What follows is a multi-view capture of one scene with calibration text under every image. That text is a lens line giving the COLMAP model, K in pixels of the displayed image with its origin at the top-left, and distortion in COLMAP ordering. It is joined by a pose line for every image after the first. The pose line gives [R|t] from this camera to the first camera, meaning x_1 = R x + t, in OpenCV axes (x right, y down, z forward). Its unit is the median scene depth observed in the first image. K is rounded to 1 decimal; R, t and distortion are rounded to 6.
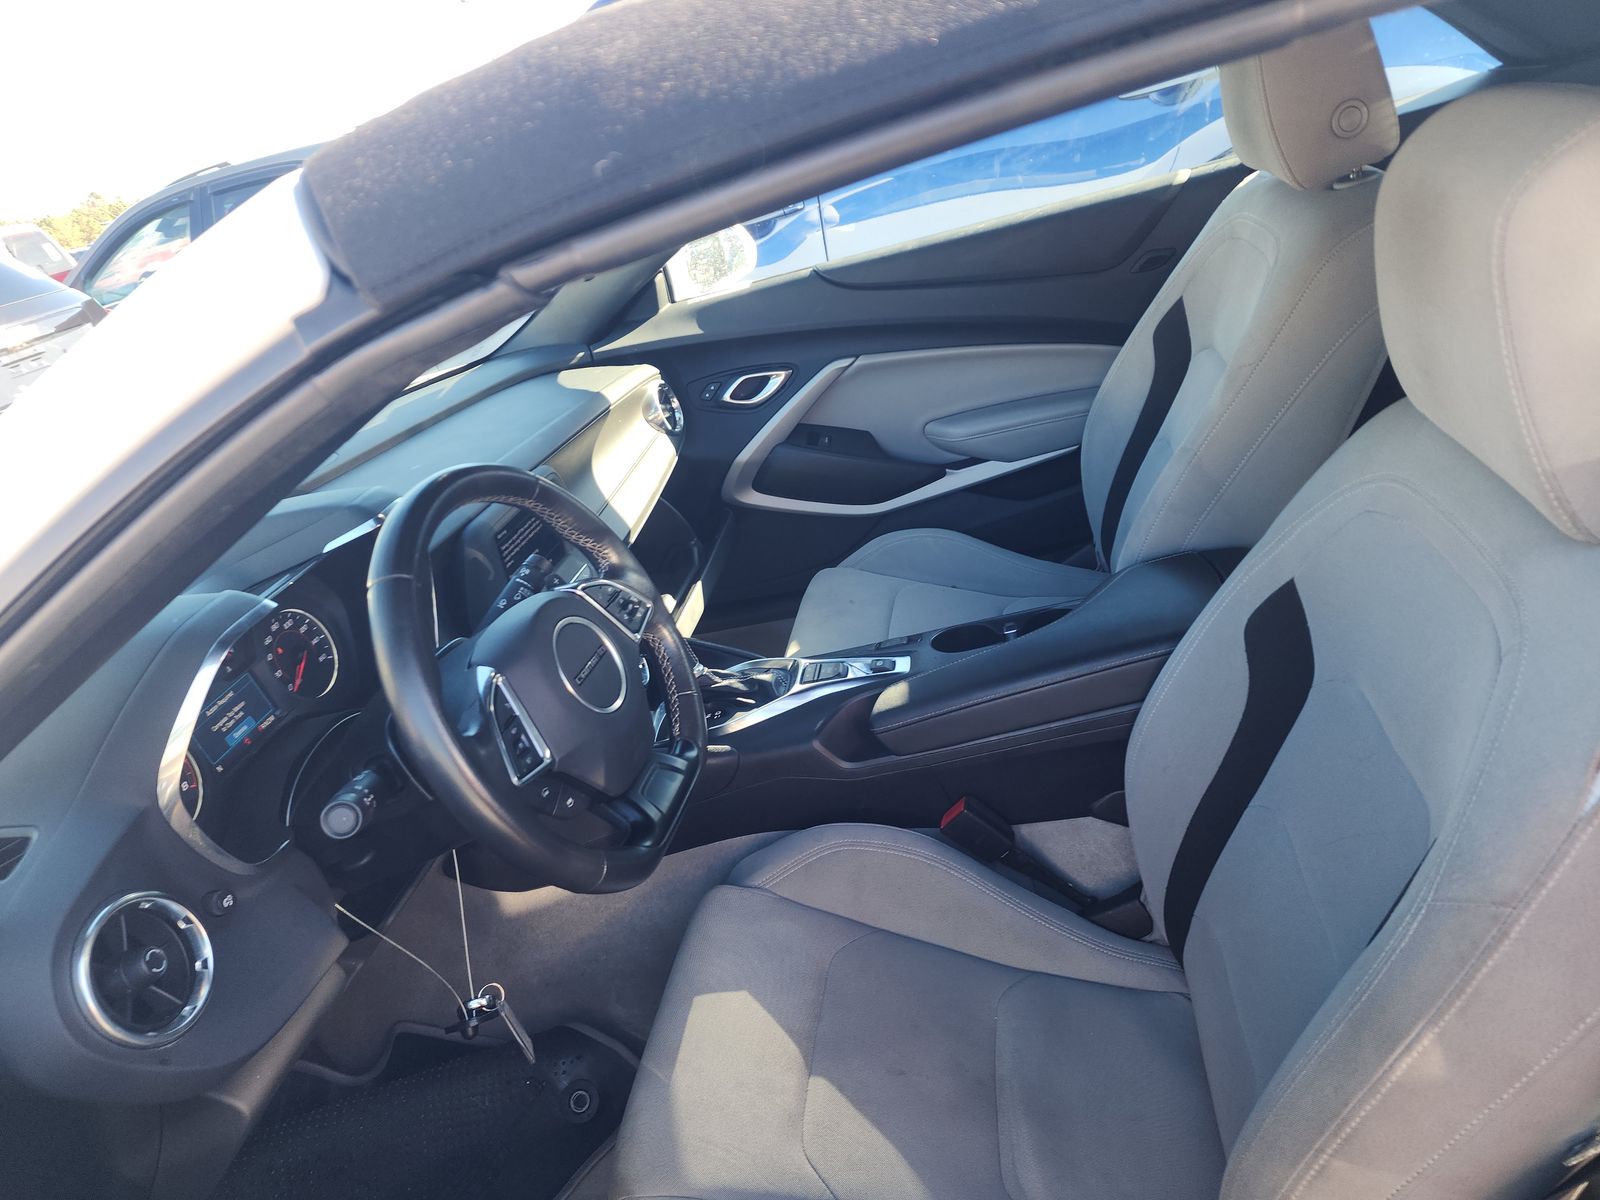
lens RADIAL K [[1061.2, 0, 799.3], [0, 1061.2, 598.9], [0, 0, 1]] dist [0.003946, -0.003462]
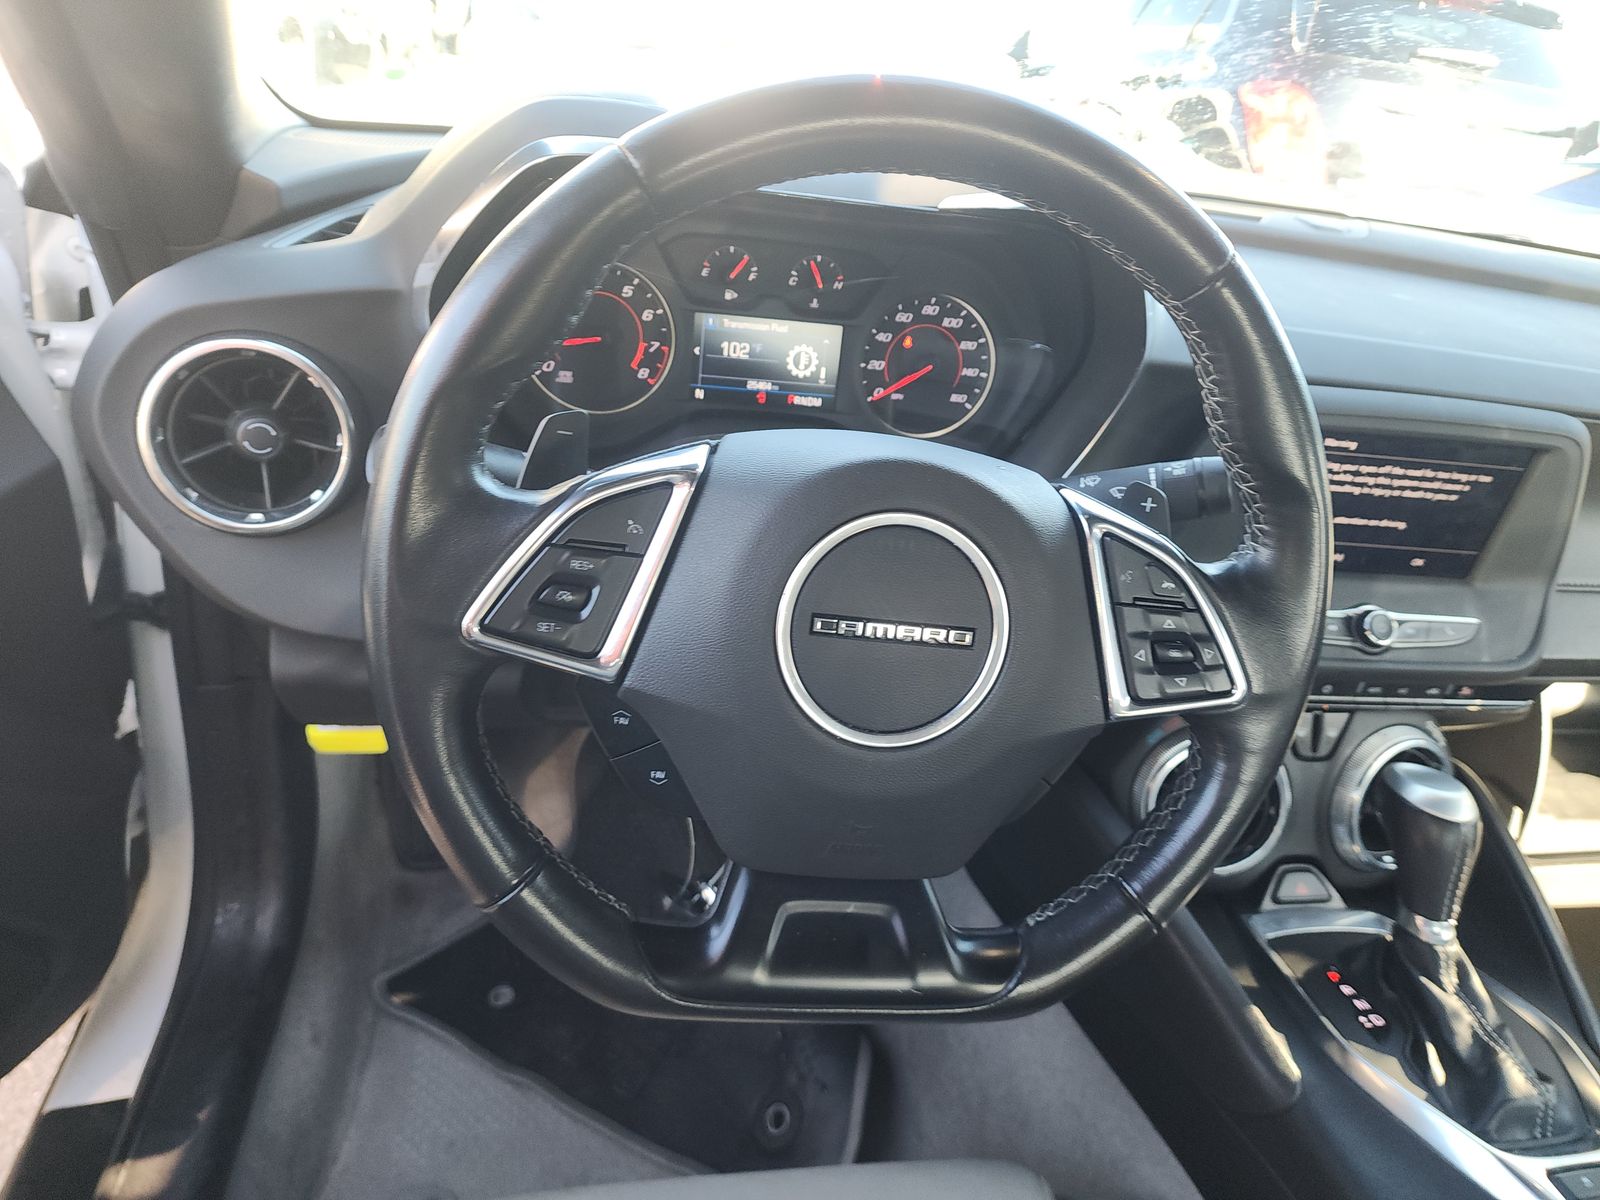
lens RADIAL K [[1061.2, 0, 803.2], [0, 1061.2, 608.5], [0, 0, 1]] dist [0.003946, -0.003462]
pose [[0.271635, 0.679335, -0.681703, 0.062848], [-0.587364, 0.678138, 0.441739, -0.090578], [0.762377, 0.280416, 0.583223, 0.578330]]
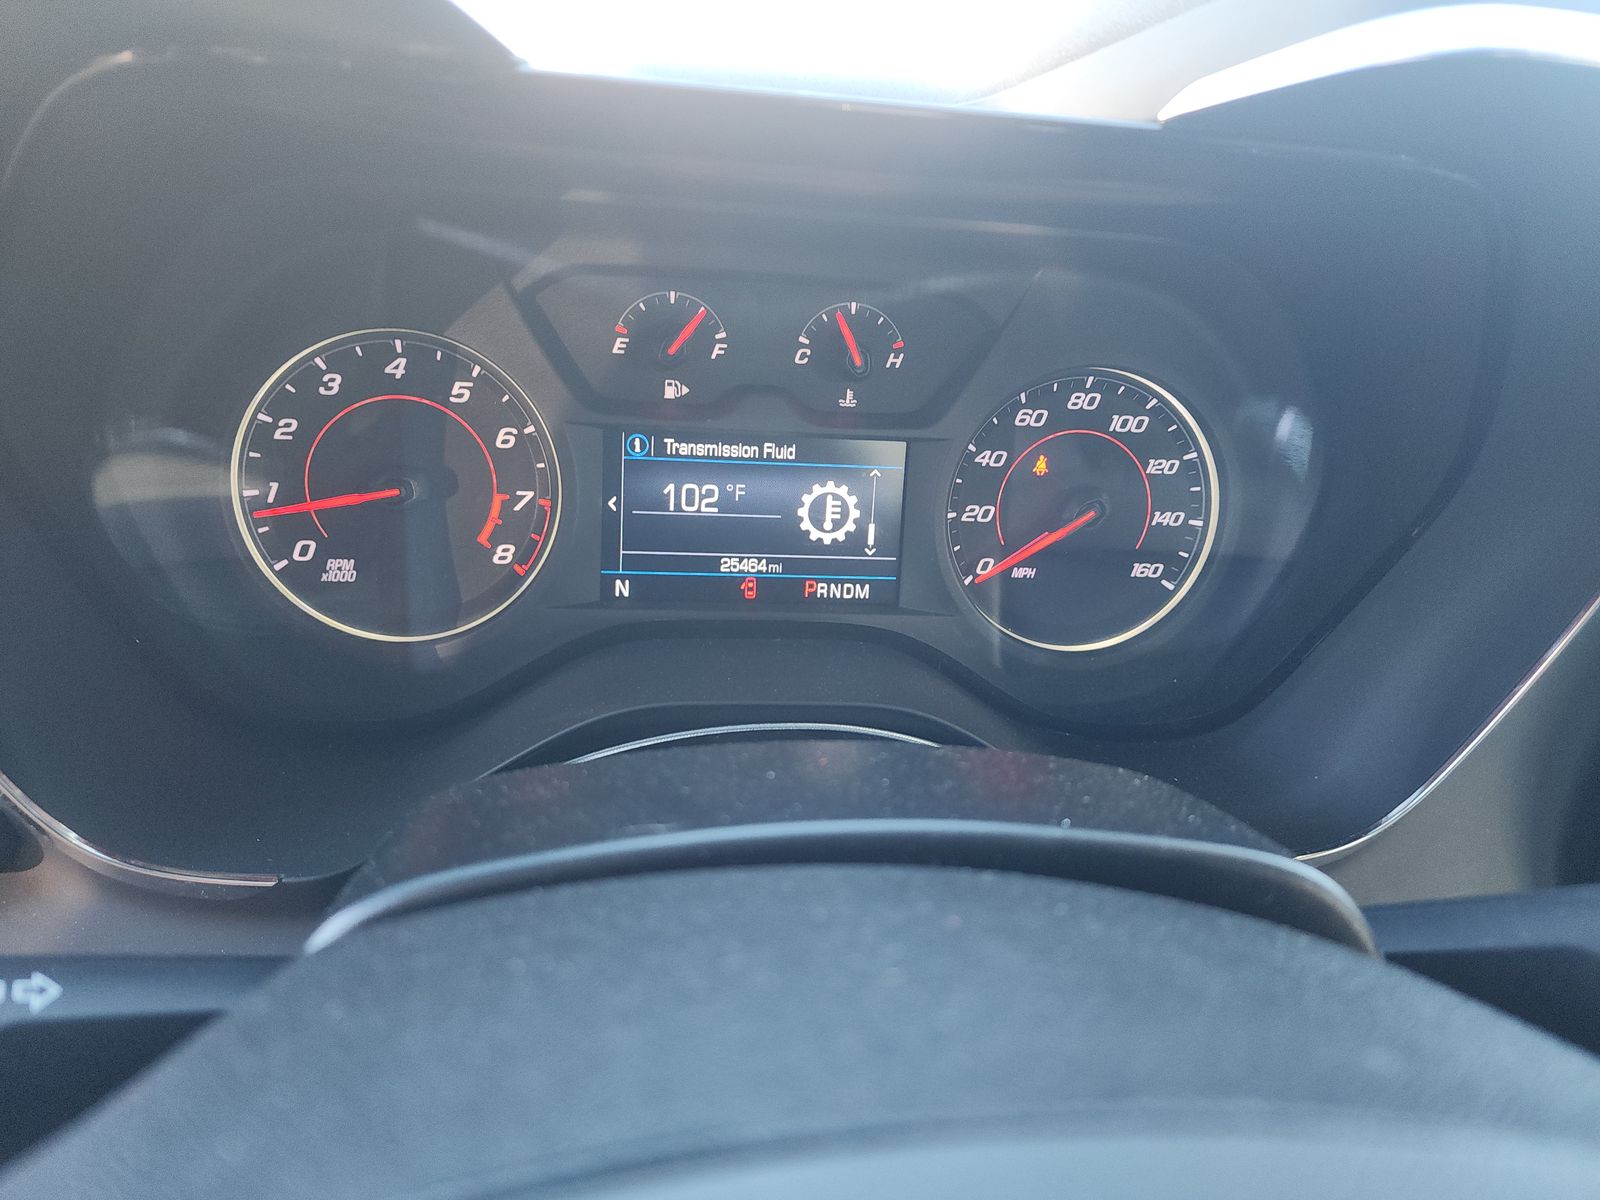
lens RADIAL K [[1061.2, 0, 796.6], [0, 1061.2, 592.3], [0, 0, 1]] dist [0.003946, -0.003462]
pose [[0.243828, 0.581096, -0.776450, -0.216213], [-0.533832, 0.748828, 0.392785, -0.010846], [0.809674, 0.318722, 0.492793, 0.752033]]
